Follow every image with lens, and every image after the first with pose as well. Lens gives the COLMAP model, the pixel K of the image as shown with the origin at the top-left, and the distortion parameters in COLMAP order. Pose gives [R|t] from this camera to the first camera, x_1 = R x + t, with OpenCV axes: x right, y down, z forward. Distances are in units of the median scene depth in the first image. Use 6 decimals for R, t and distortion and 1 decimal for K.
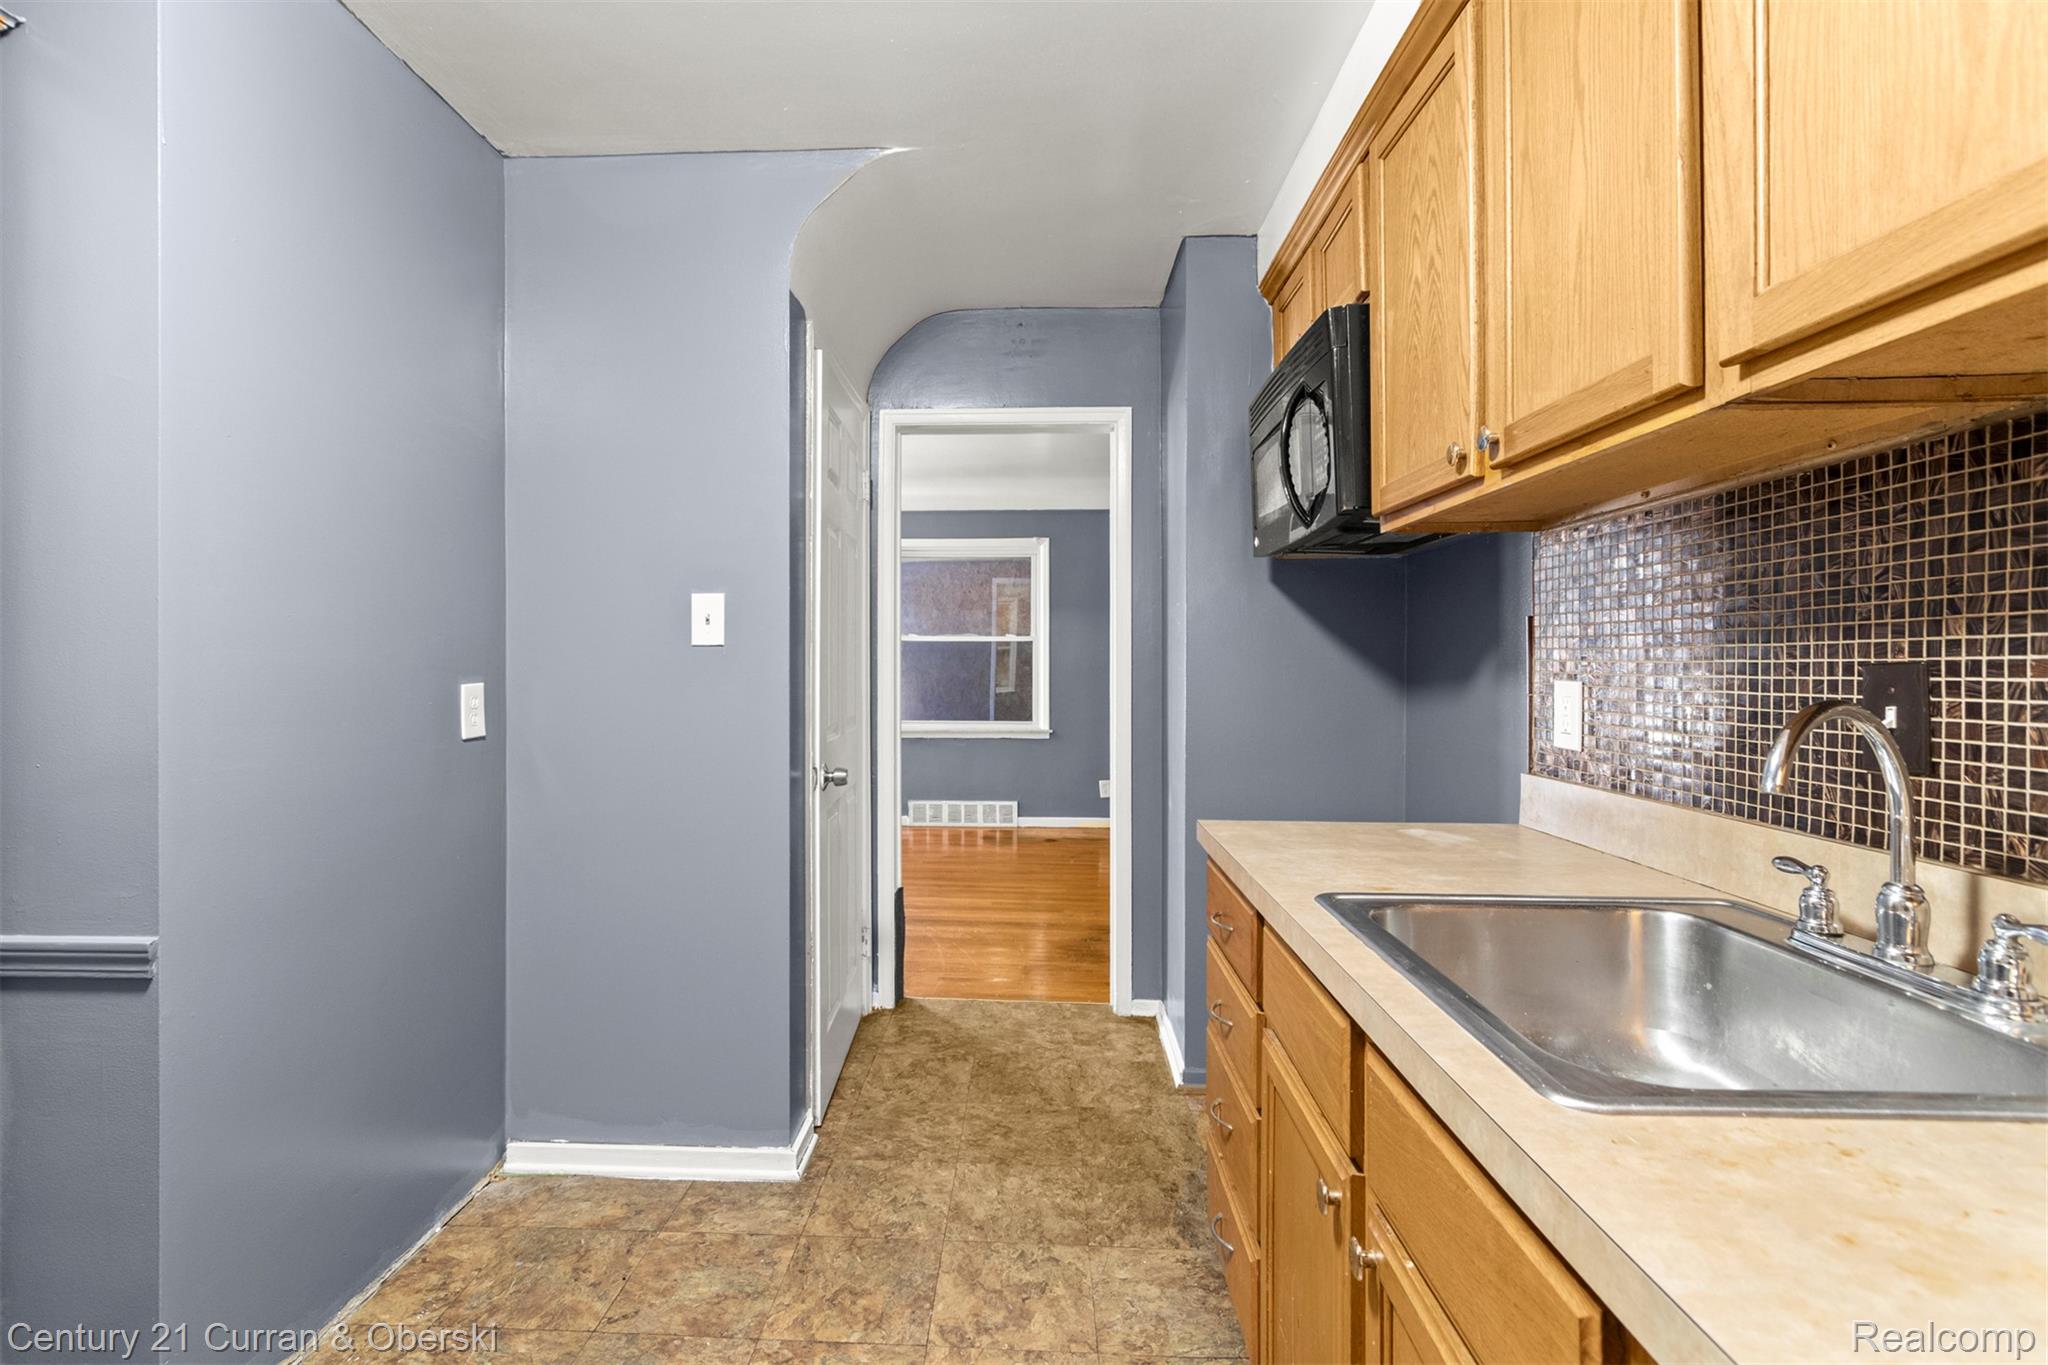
lens RADIAL K [[942.6, 0, 985.8], [0, 942.6, 660.0], [0, 0, 1]] dist [0.011595, -0.001655]
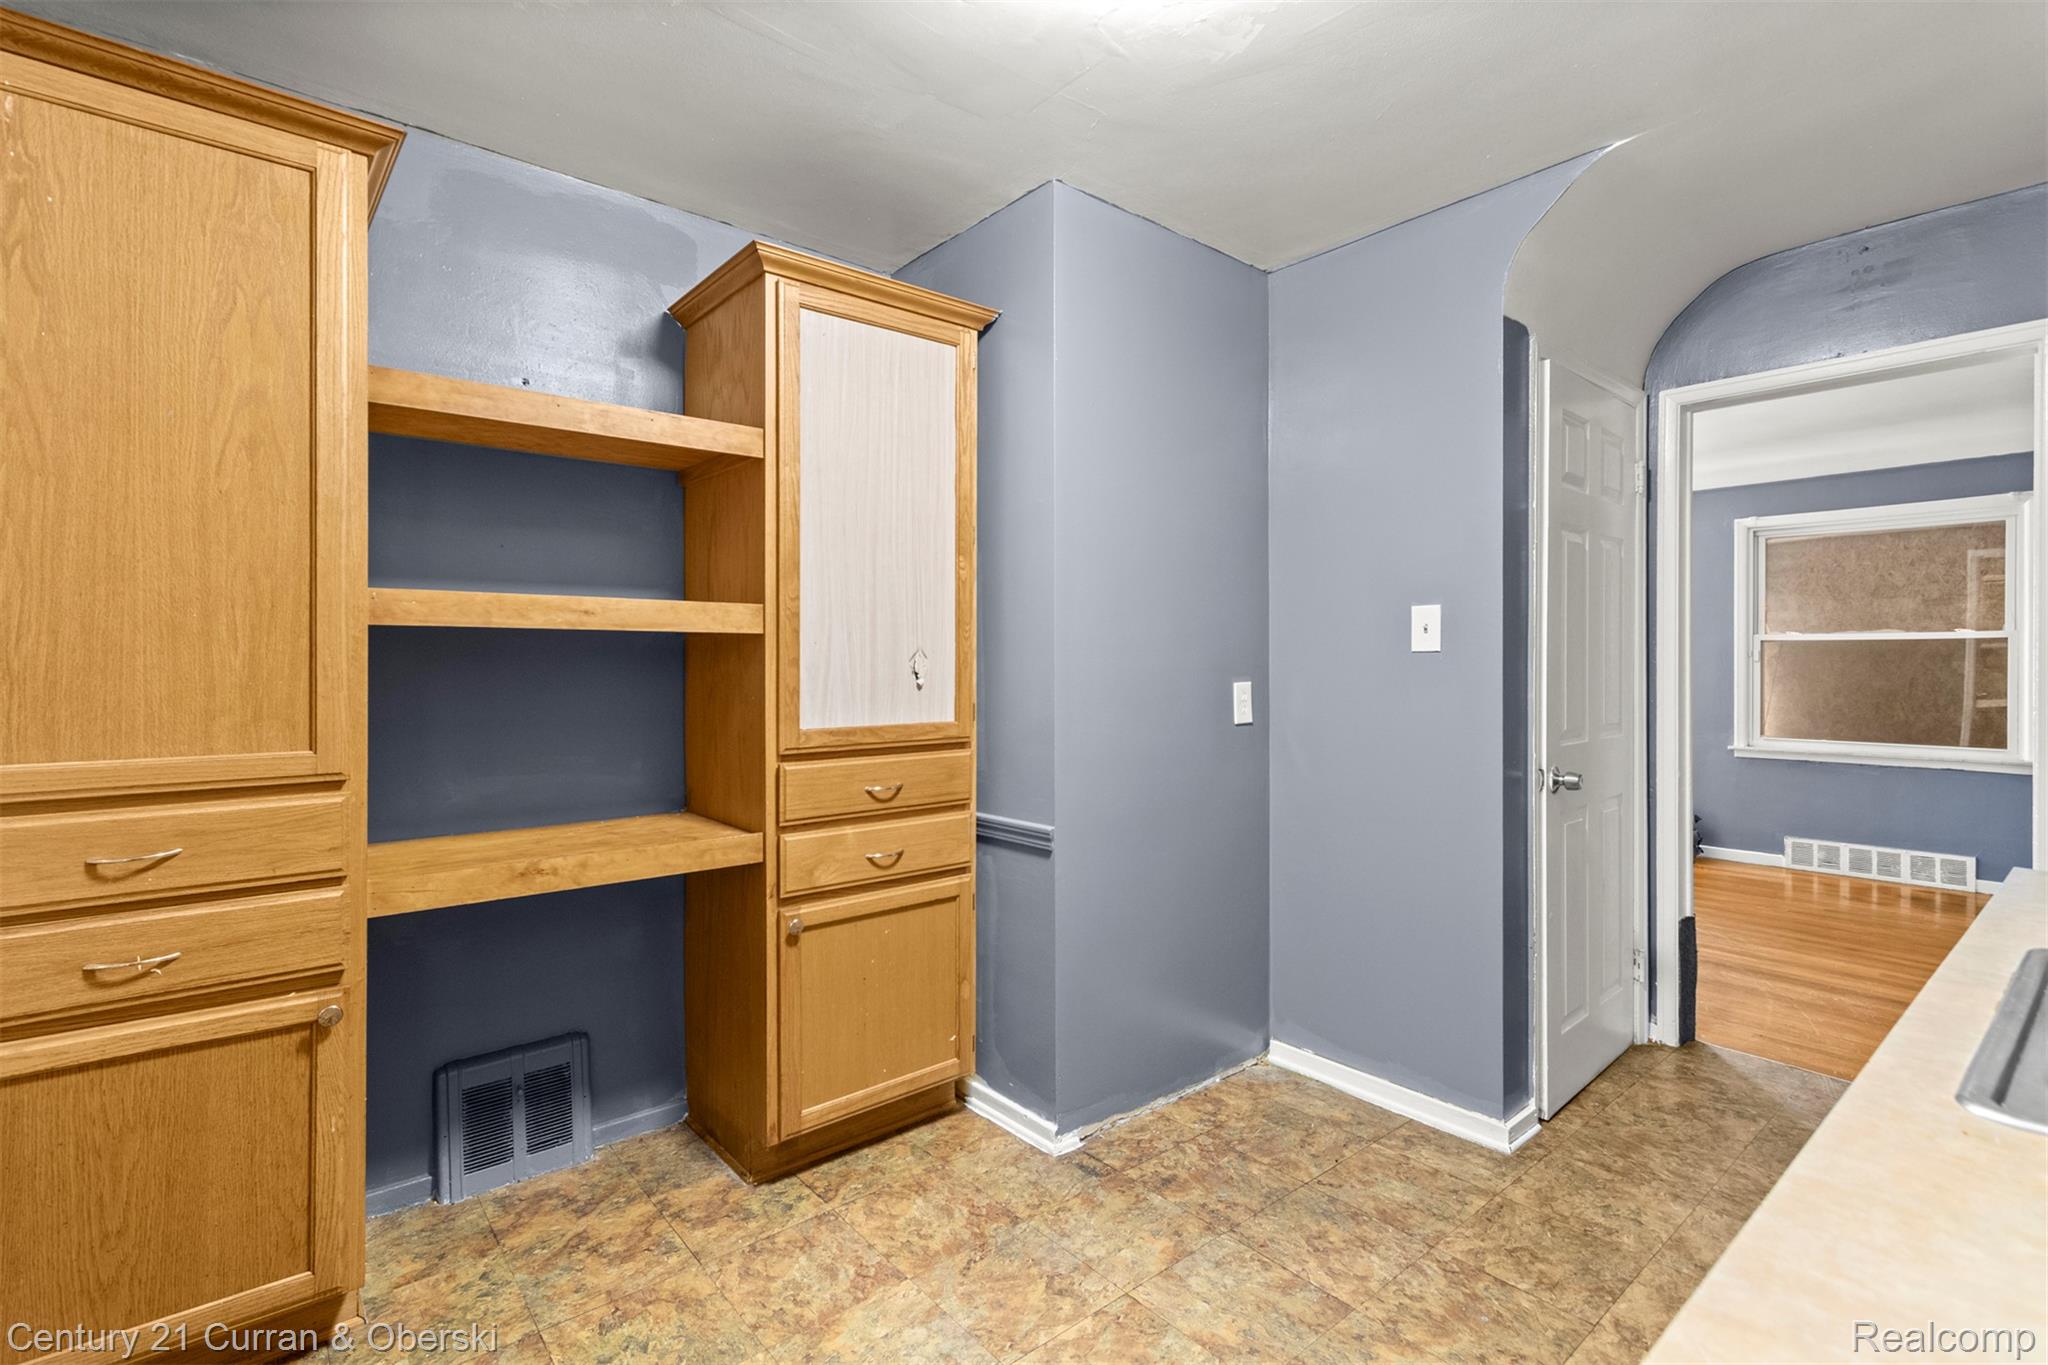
lens RADIAL K [[942.6, 0, 1029.0], [0, 942.6, 669.1], [0, 0, 1]] dist [0.011595, -0.001655]
pose [[0.693069, 0.004083, -0.720860, 0.193013], [0.000419, 0.999982, 0.006066, -0.001726], [0.720871, -0.004506, 0.693054, -0.124936]]
